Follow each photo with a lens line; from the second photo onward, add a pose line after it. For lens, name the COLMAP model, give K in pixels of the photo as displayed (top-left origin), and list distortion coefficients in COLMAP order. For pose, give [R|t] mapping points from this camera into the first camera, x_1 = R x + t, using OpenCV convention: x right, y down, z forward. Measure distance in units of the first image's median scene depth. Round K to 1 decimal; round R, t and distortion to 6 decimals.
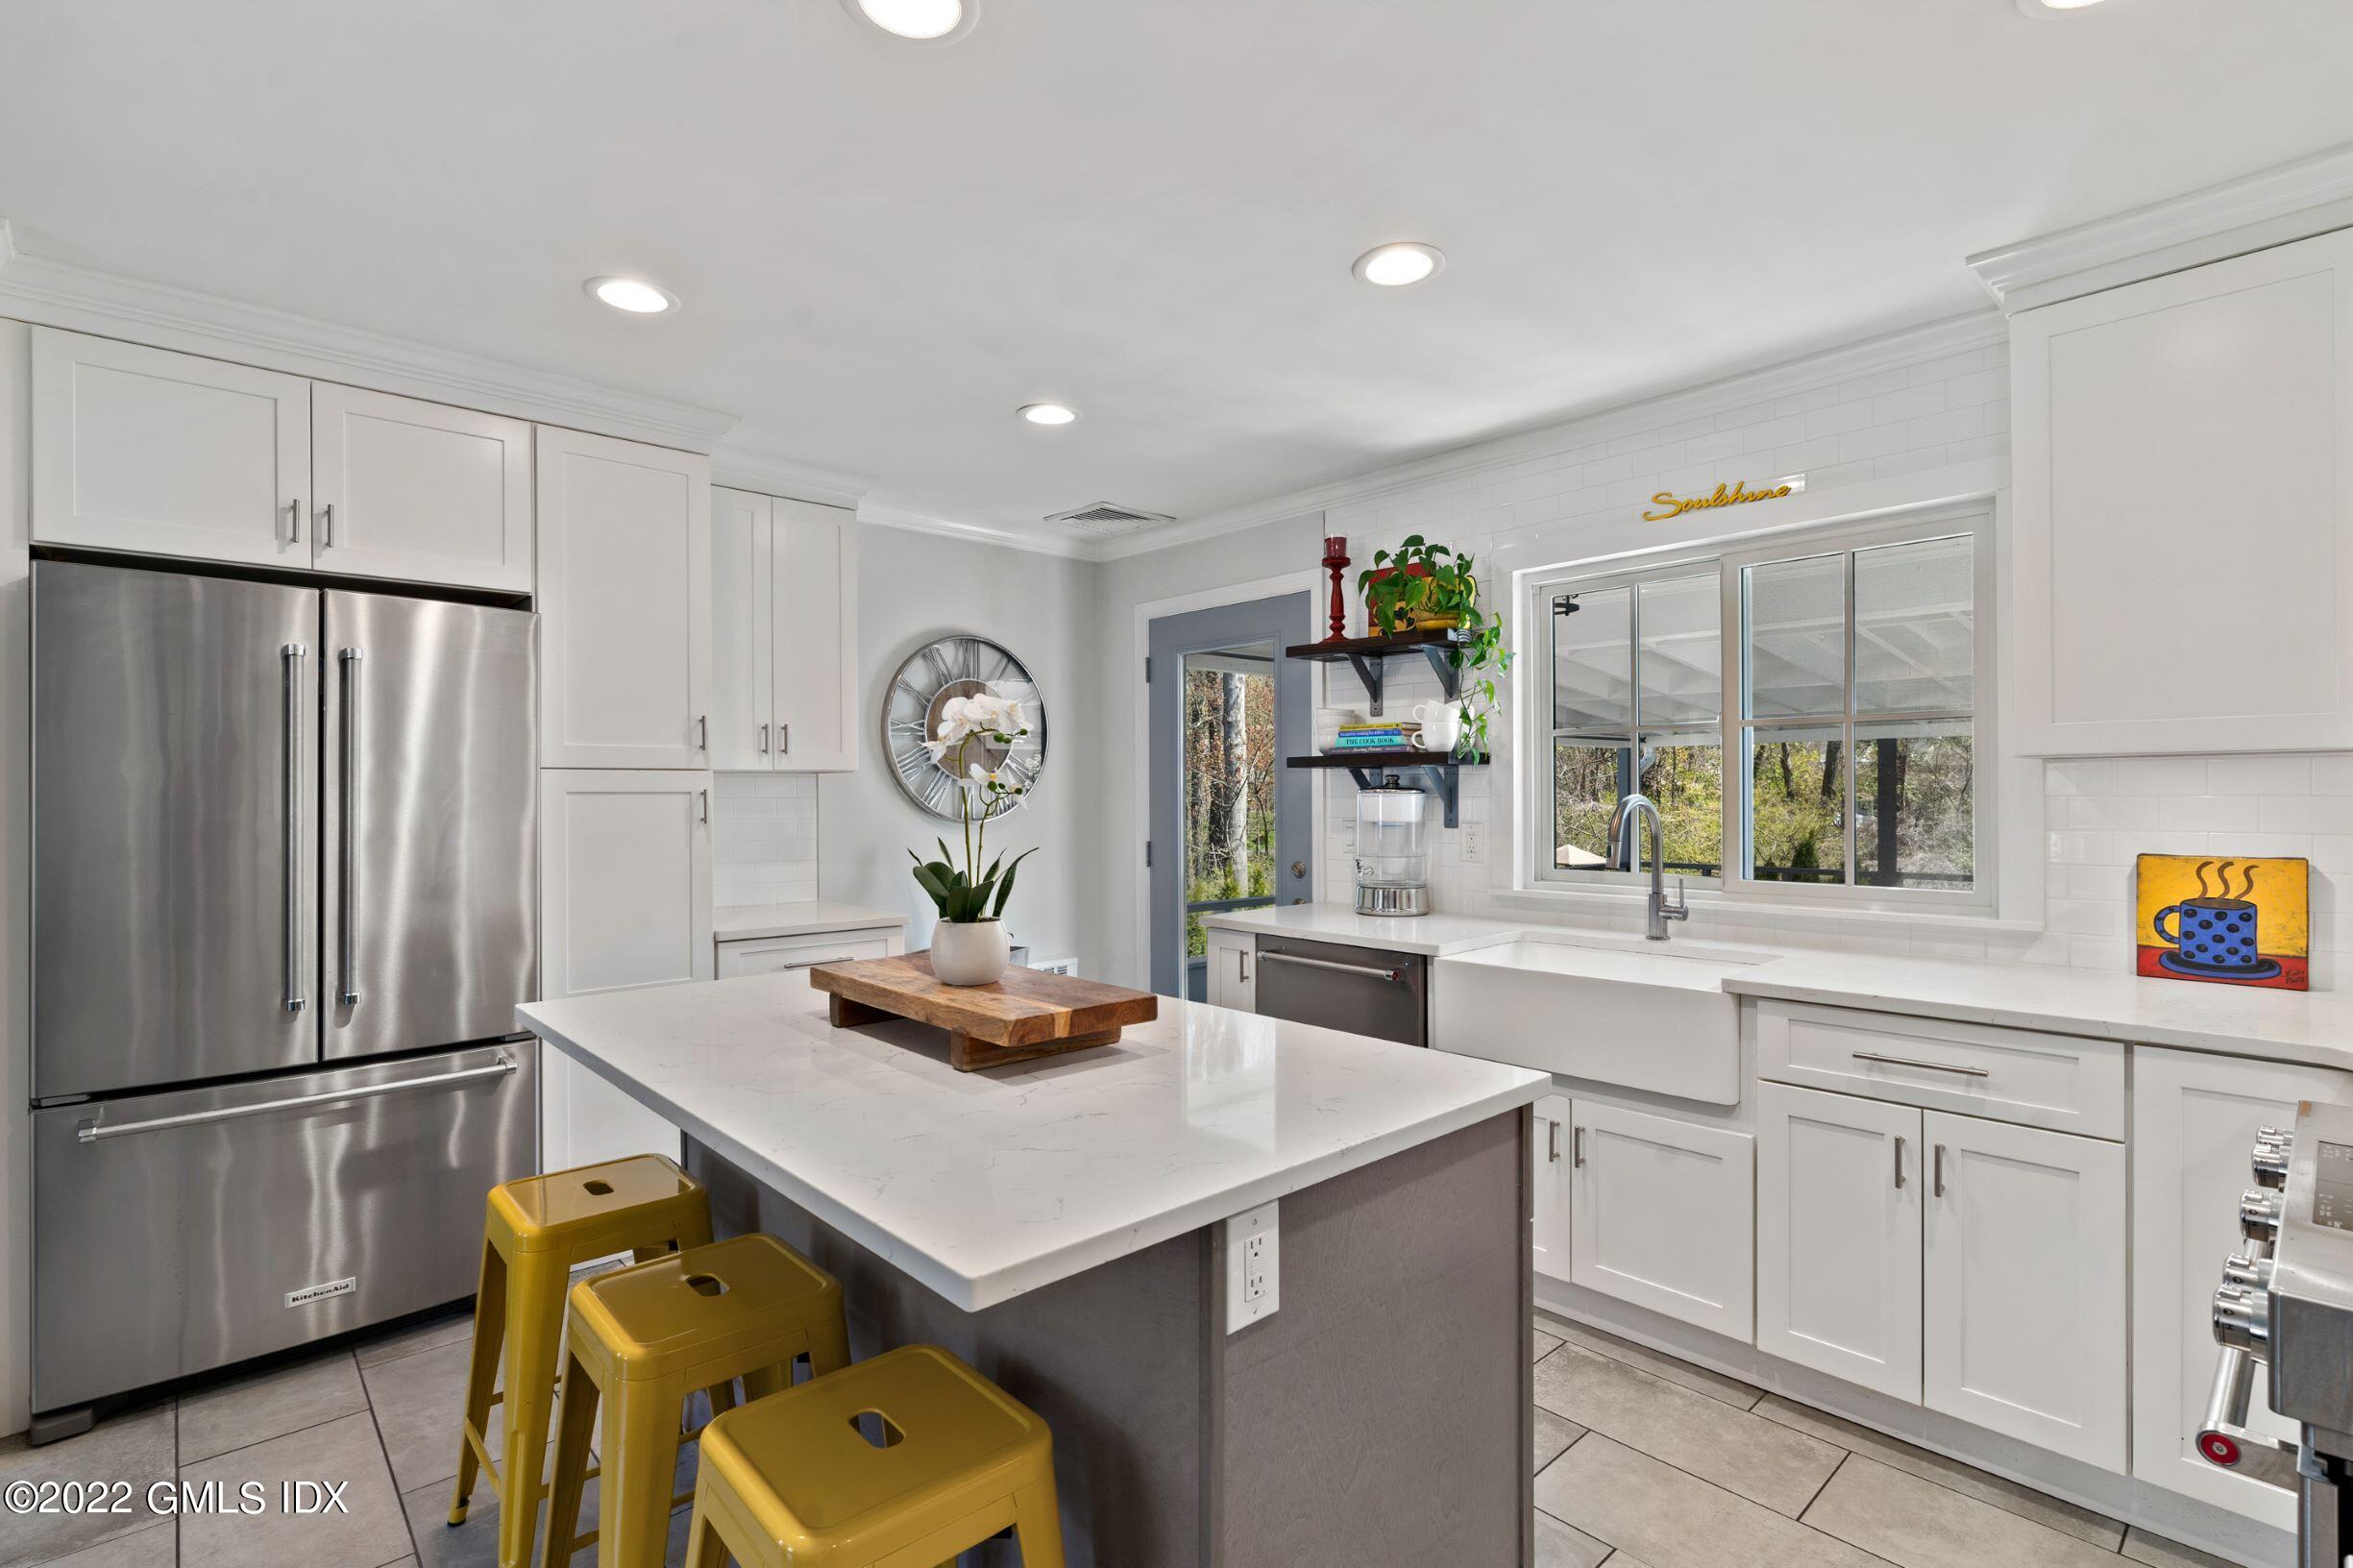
lens RADIAL K [[1098.5, 0, 1176.5], [0, 1098.5, 784.0], [0, 0, 1]] dist [0.001289, 0.000315]
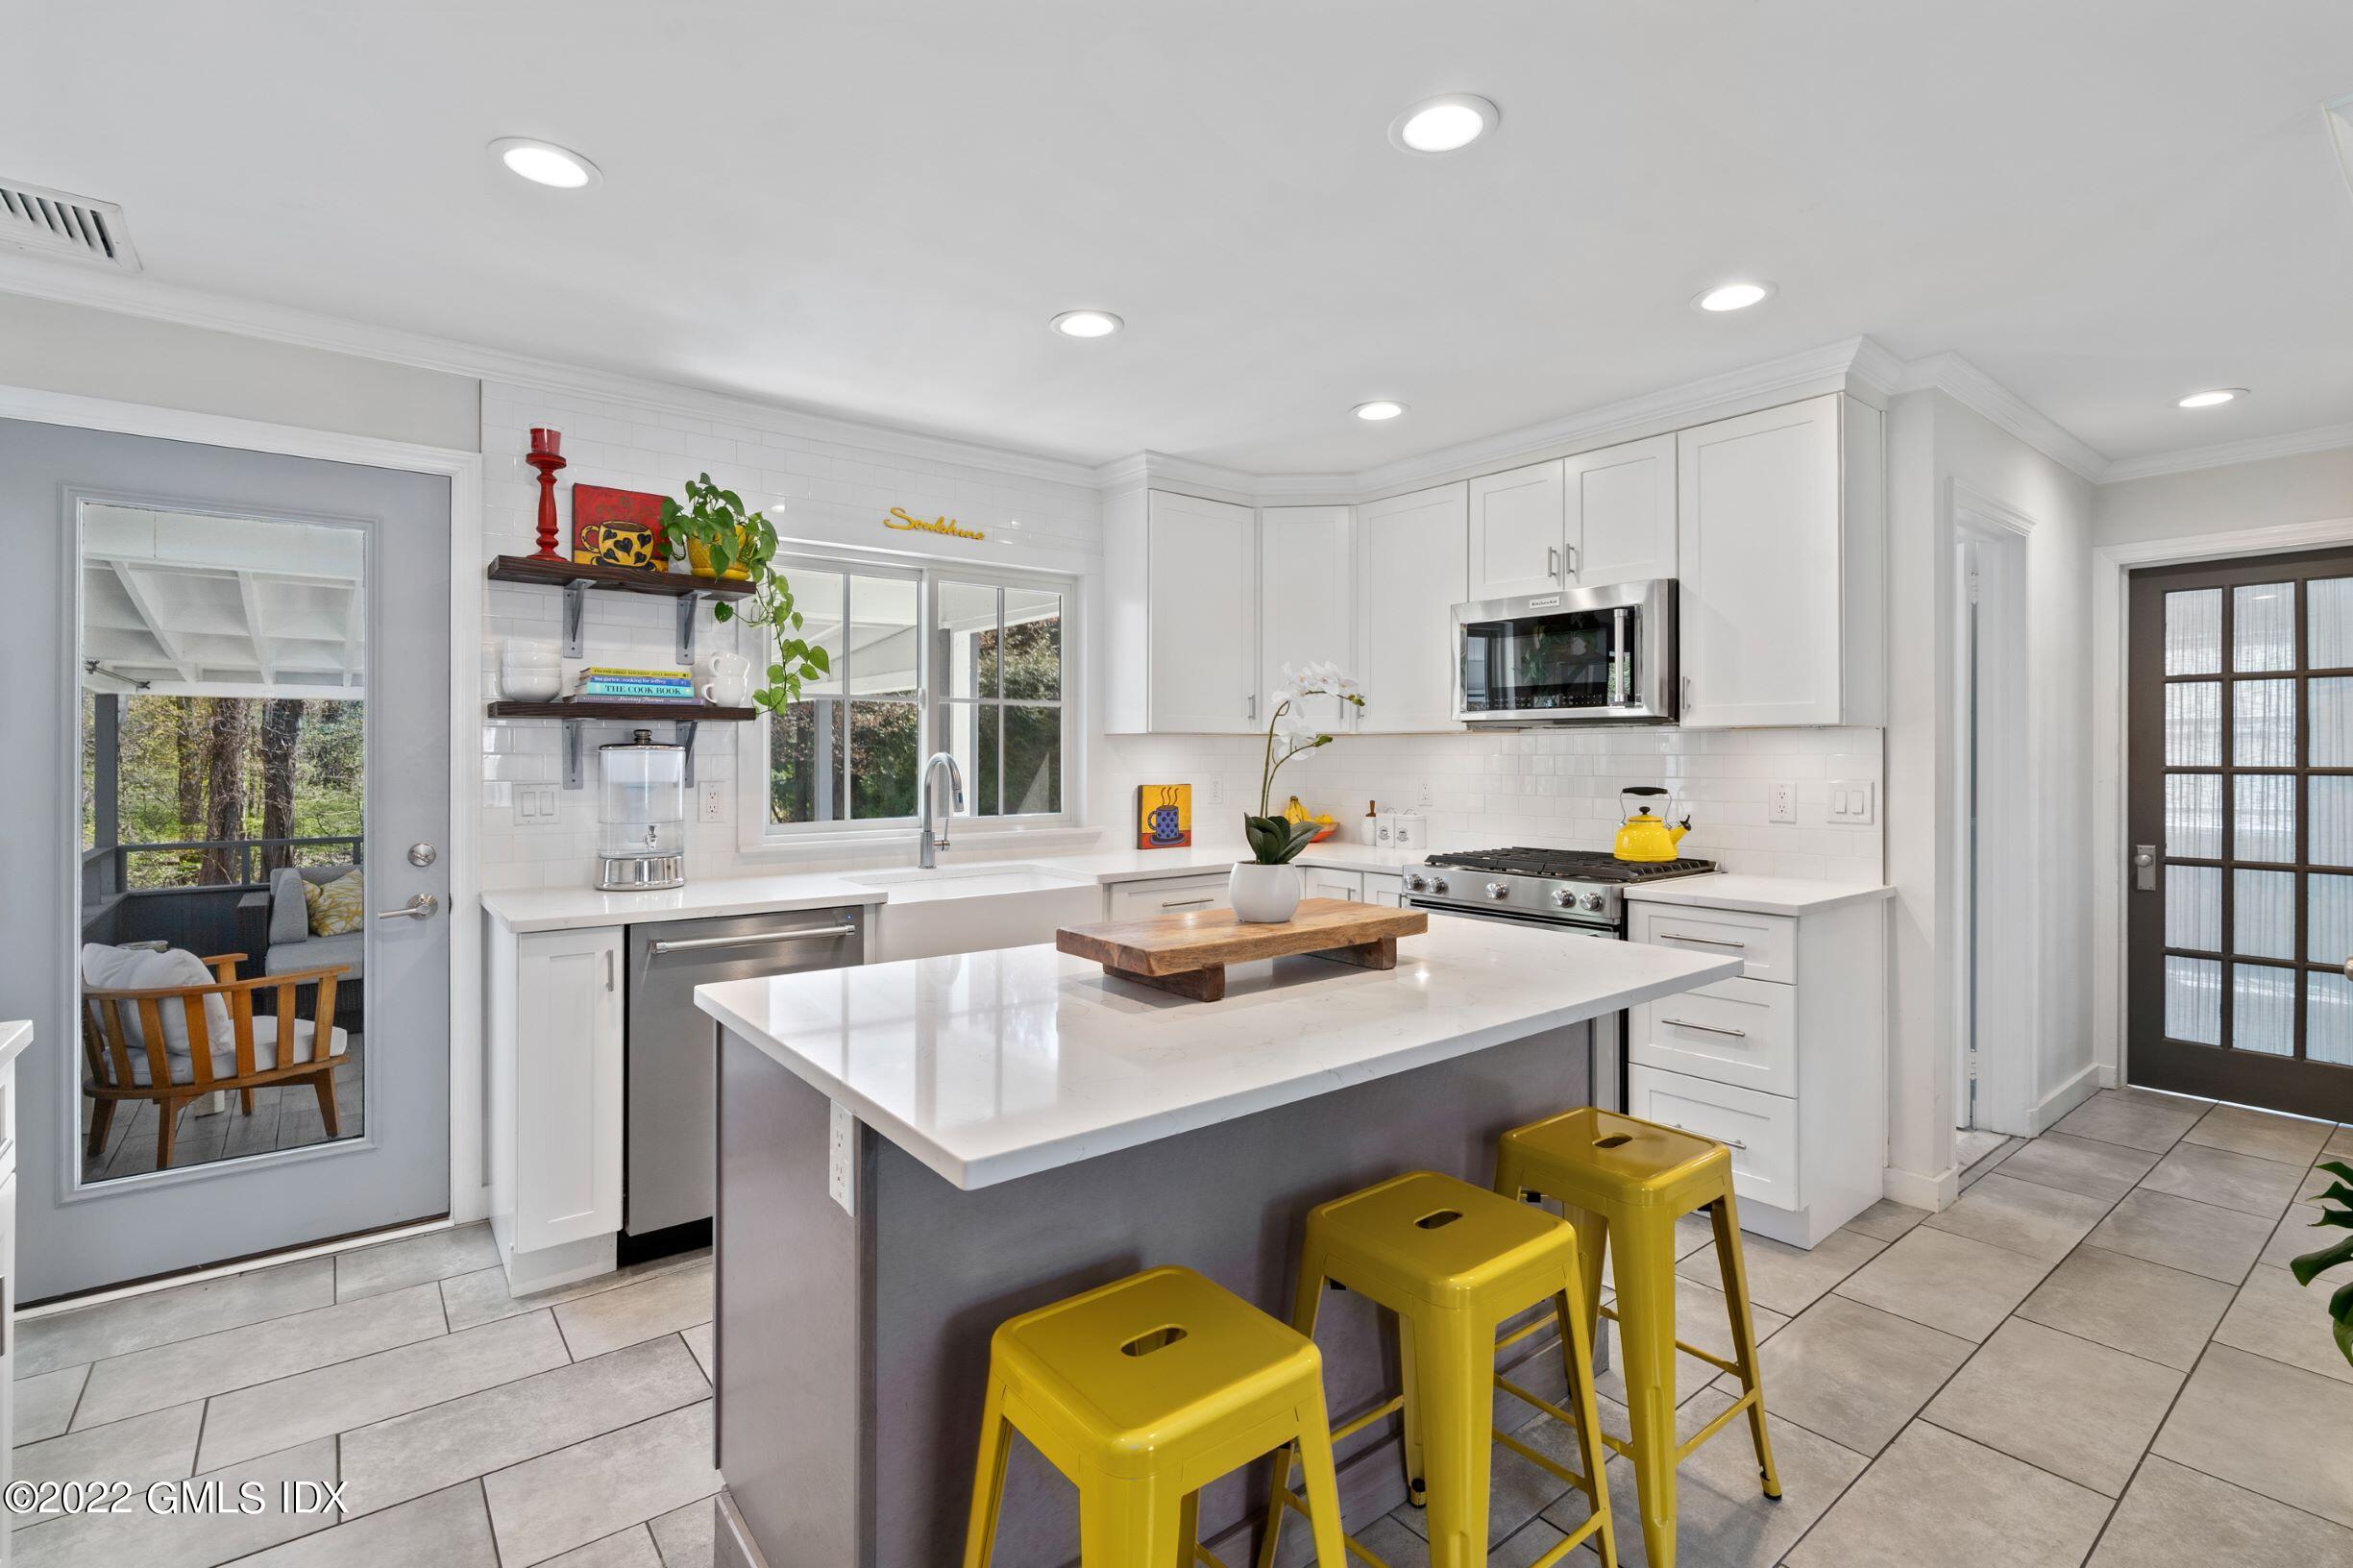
lens RADIAL K [[1064.9, 0, 1184.3], [0, 1064.9, 757.0], [0, 0, 1]] dist [-0.000801, -0.000034]
pose [[0.104423, 0.000809, 0.994533, -0.739357], [-0.011475, 0.999934, 0.000391, 0.010484], [-0.994467, -0.011453, 0.104426, 0.574394]]
